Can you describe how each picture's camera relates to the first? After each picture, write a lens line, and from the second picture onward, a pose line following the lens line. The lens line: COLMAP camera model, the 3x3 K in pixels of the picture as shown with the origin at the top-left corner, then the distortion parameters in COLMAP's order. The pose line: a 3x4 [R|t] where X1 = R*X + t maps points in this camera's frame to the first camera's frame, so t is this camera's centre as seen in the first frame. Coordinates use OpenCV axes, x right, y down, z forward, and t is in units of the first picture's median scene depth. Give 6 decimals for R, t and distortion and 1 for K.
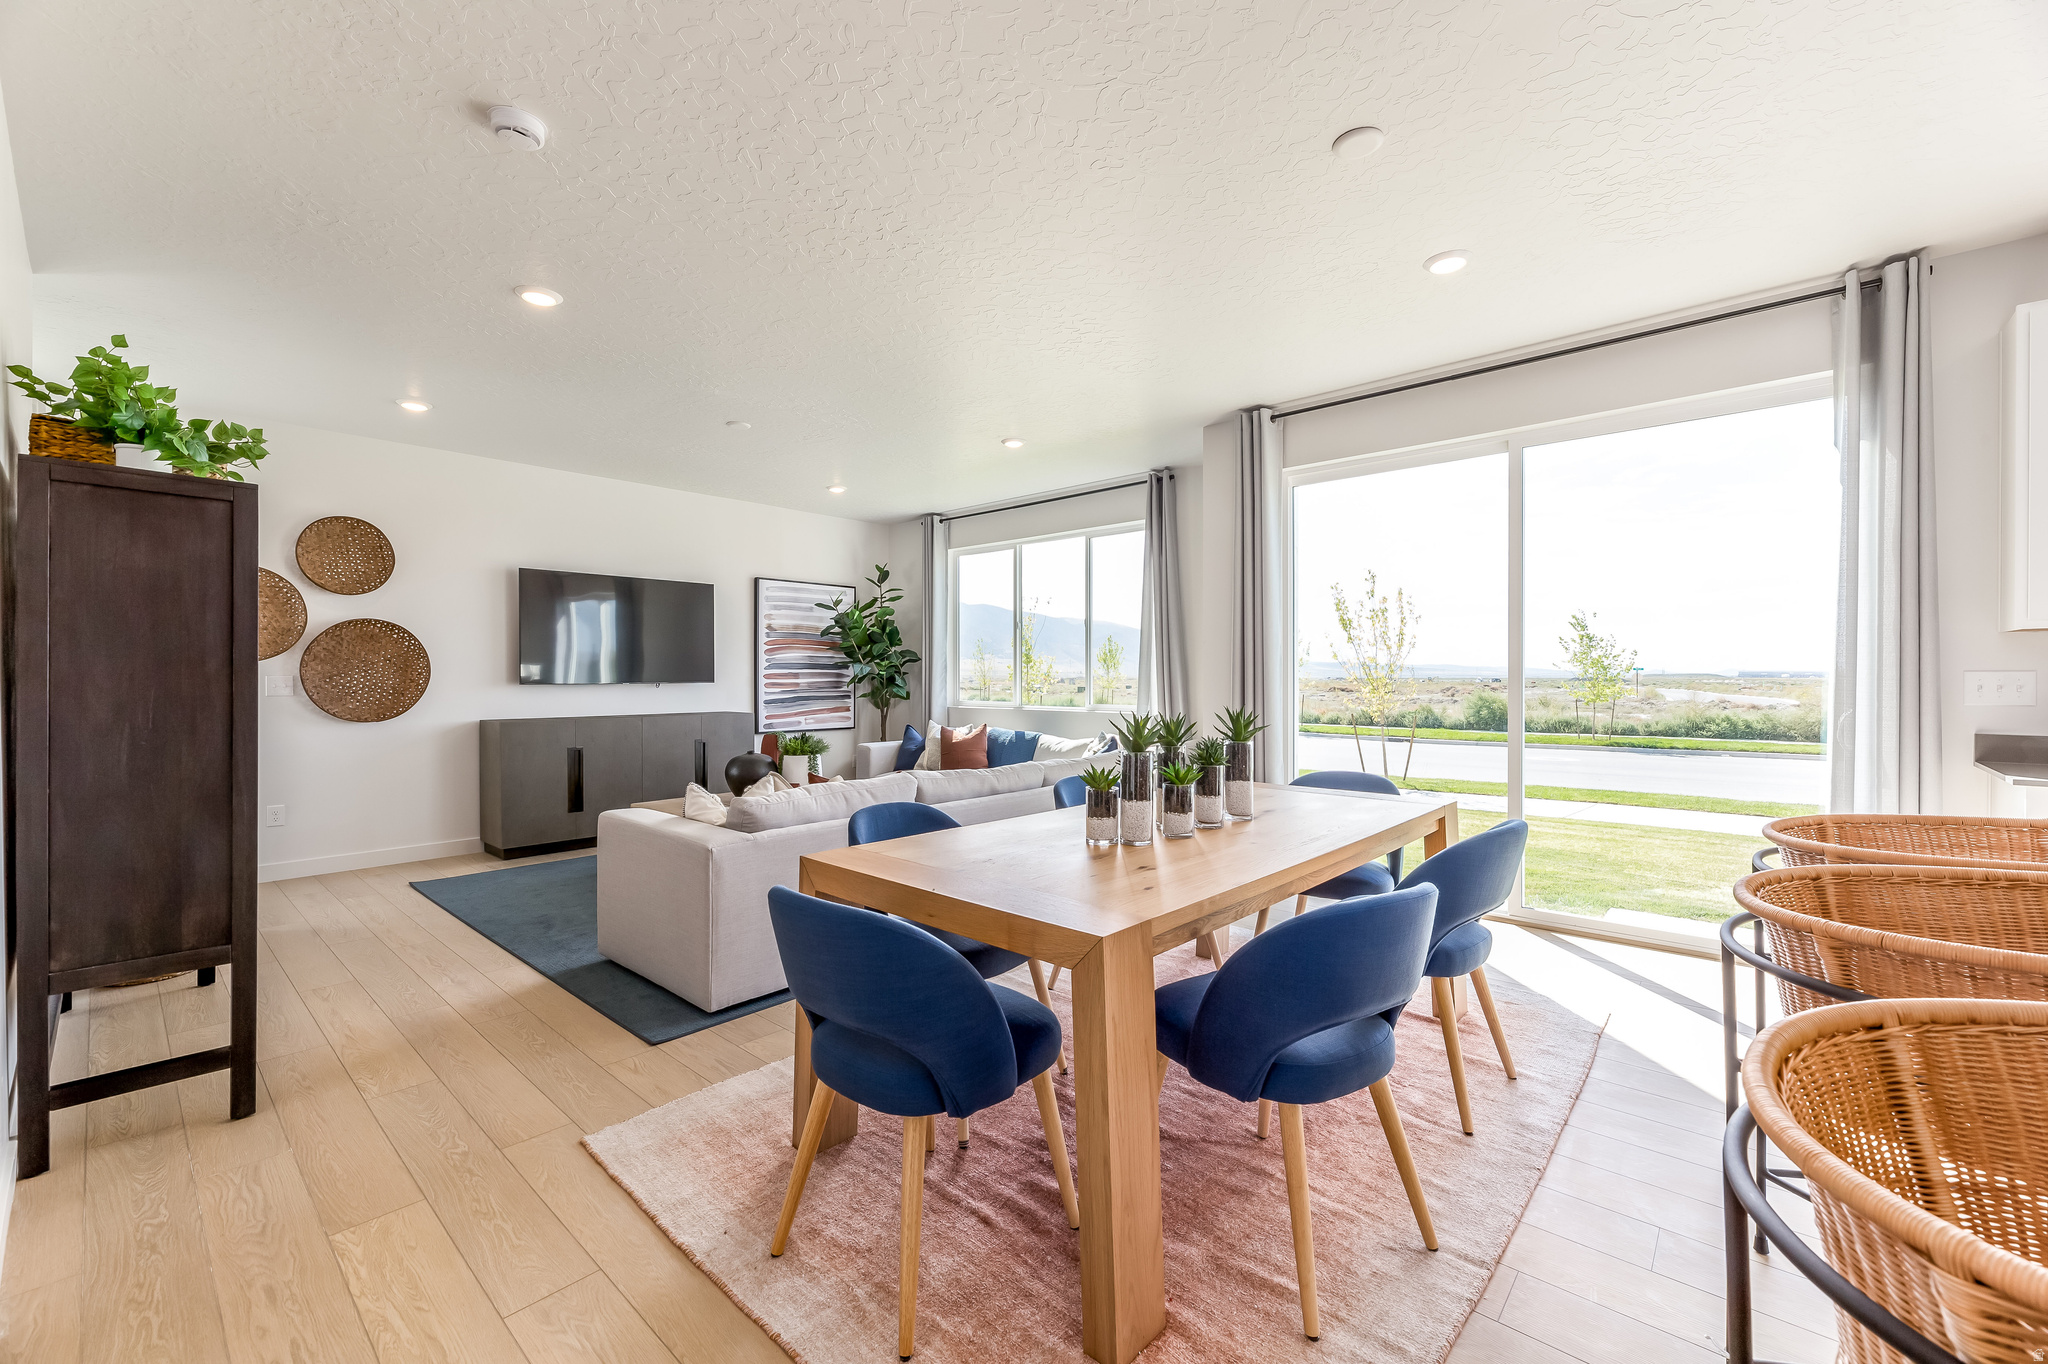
lens RADIAL K [[829.6, 0, 1024.0], [0, 829.6, 682.0], [0, 0, 1]] dist [-0.000023, -0.000435]
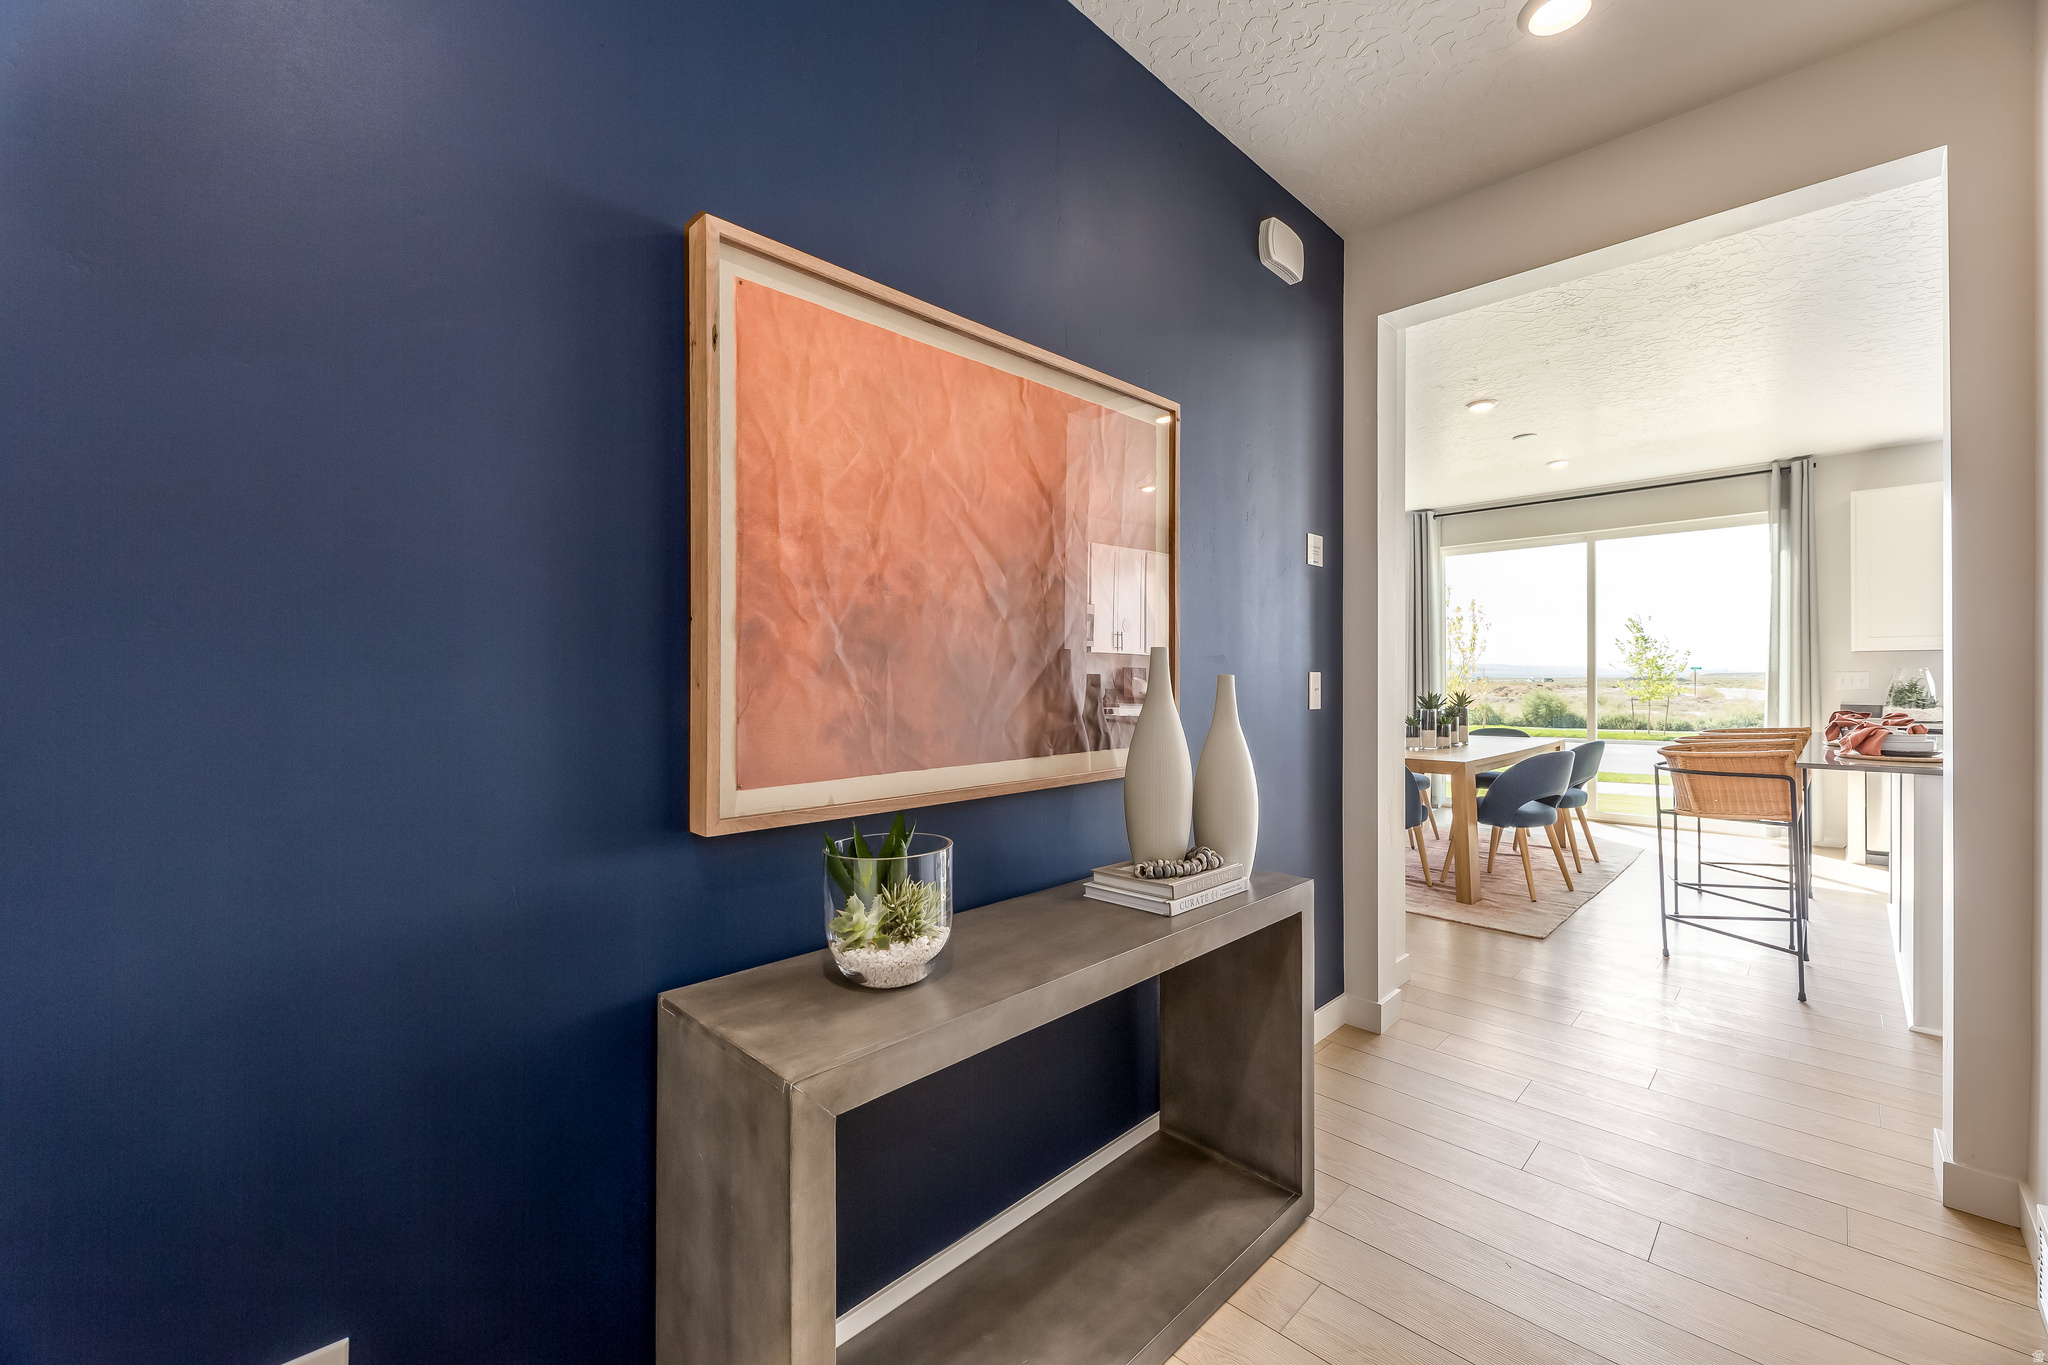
lens RADIAL K [[835.0, 0, 1024.0], [0, 835.0, 682.5], [0, 0, 1]] dist [-0.001117, -0.000097]
pose [[0.999061, -0.003196, -0.043216, -0.282314], [0.003143, 0.999994, -0.001284, 0.003372], [0.043220, 0.001147, 0.999065, -0.432768]]
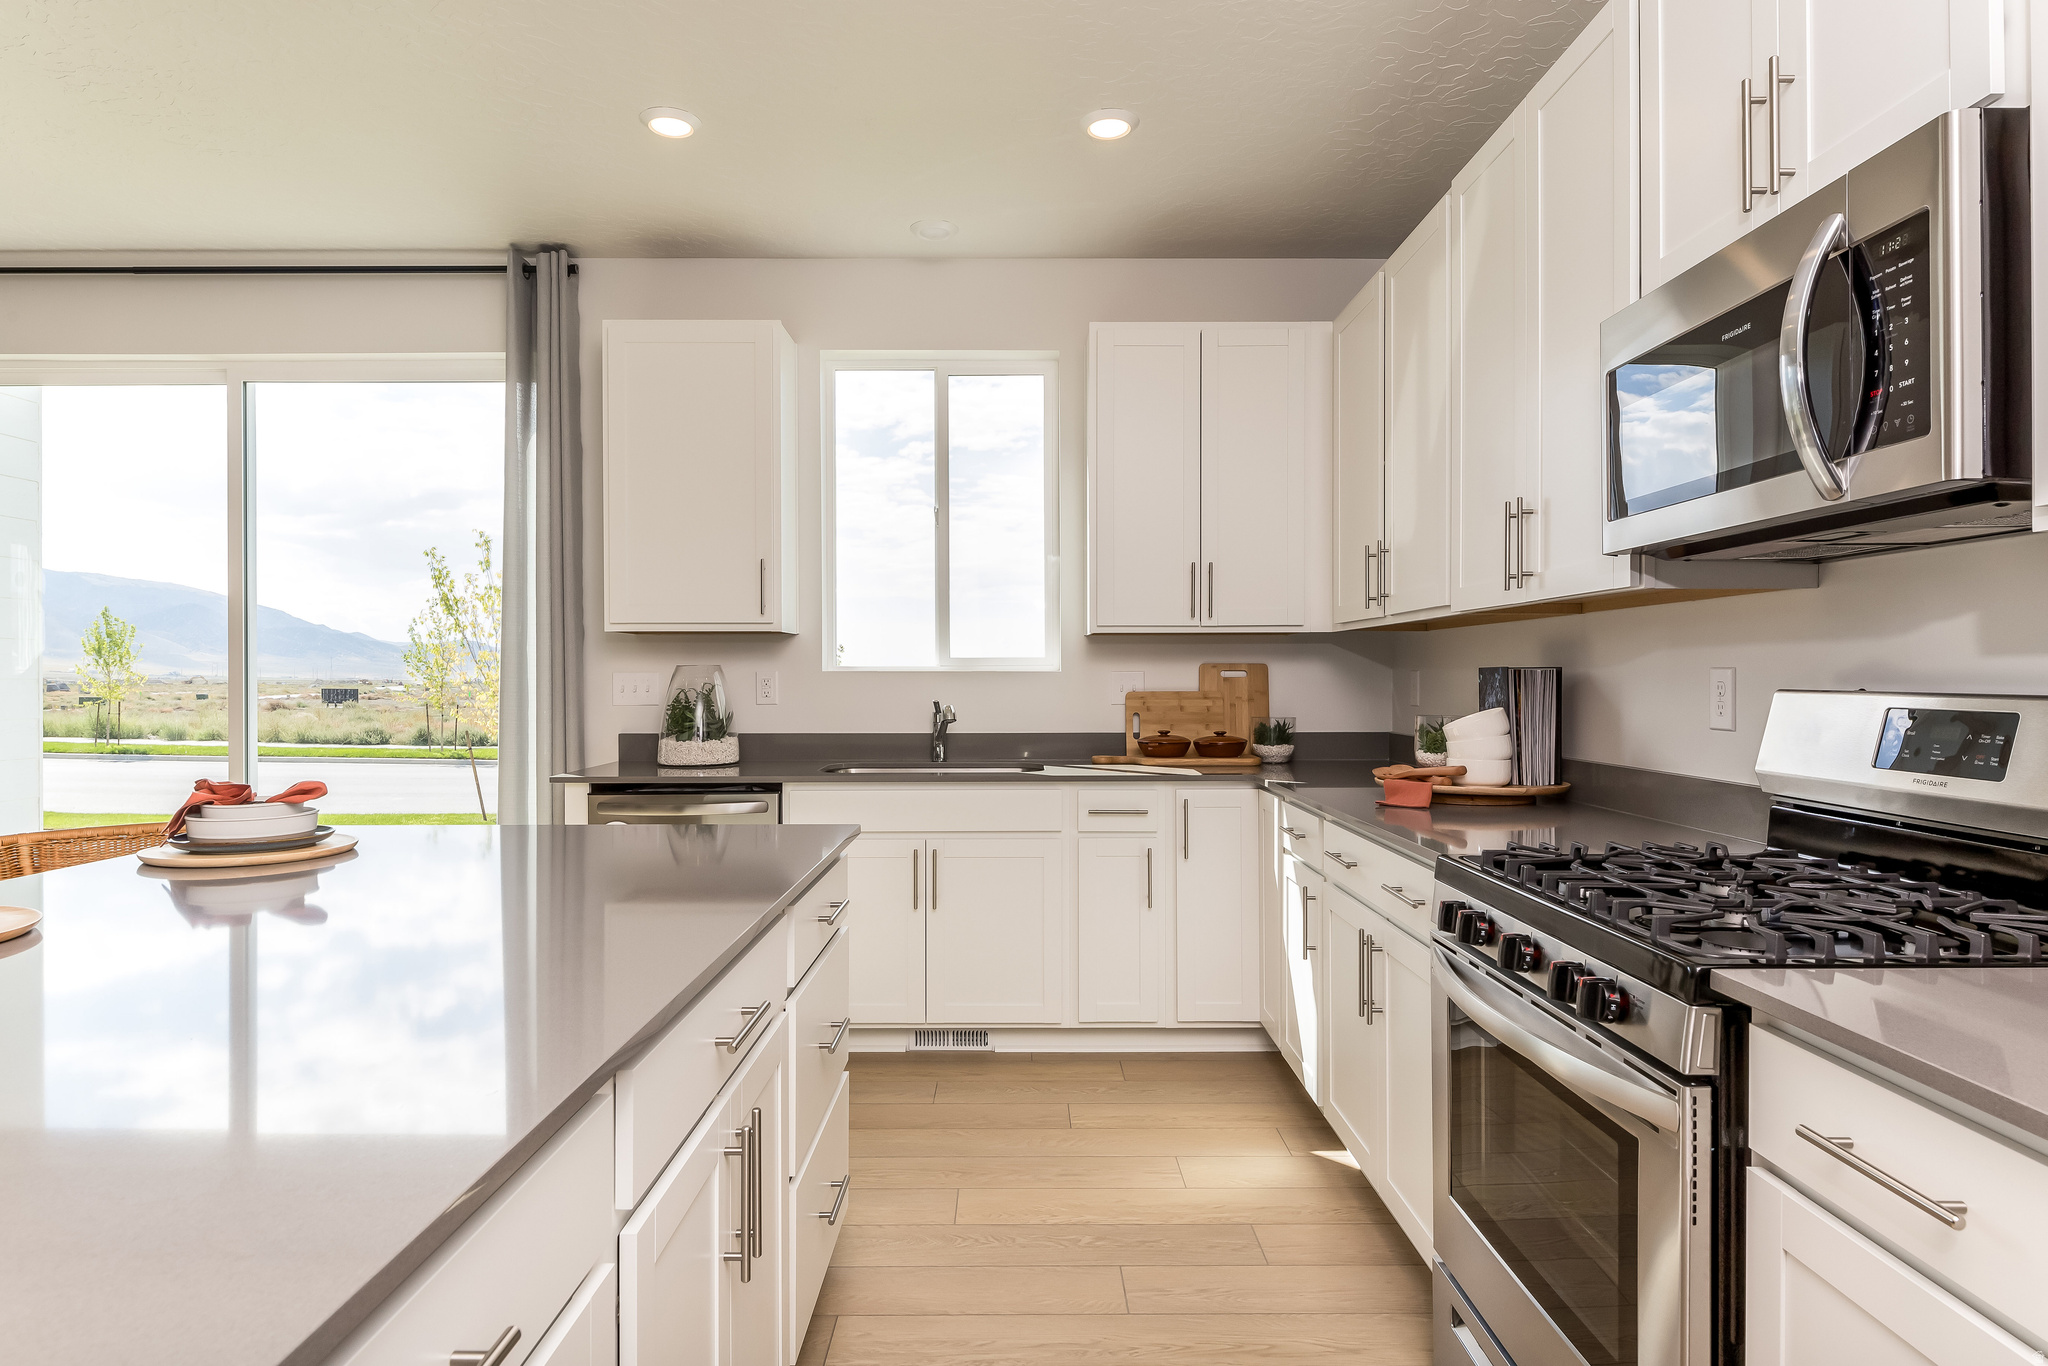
lens RADIAL K [[1152.0, 0, 1024.0], [0, 1152.0, 683.0], [0, 0, 1]] dist [-0.002036, -0.000367]
pose [[0.744344, -0.000655, 0.667796, 0.241691], [0.003085, 0.999992, -0.002458, 0.002530], [-0.667789, 0.003890, 0.744340, -0.163471]]
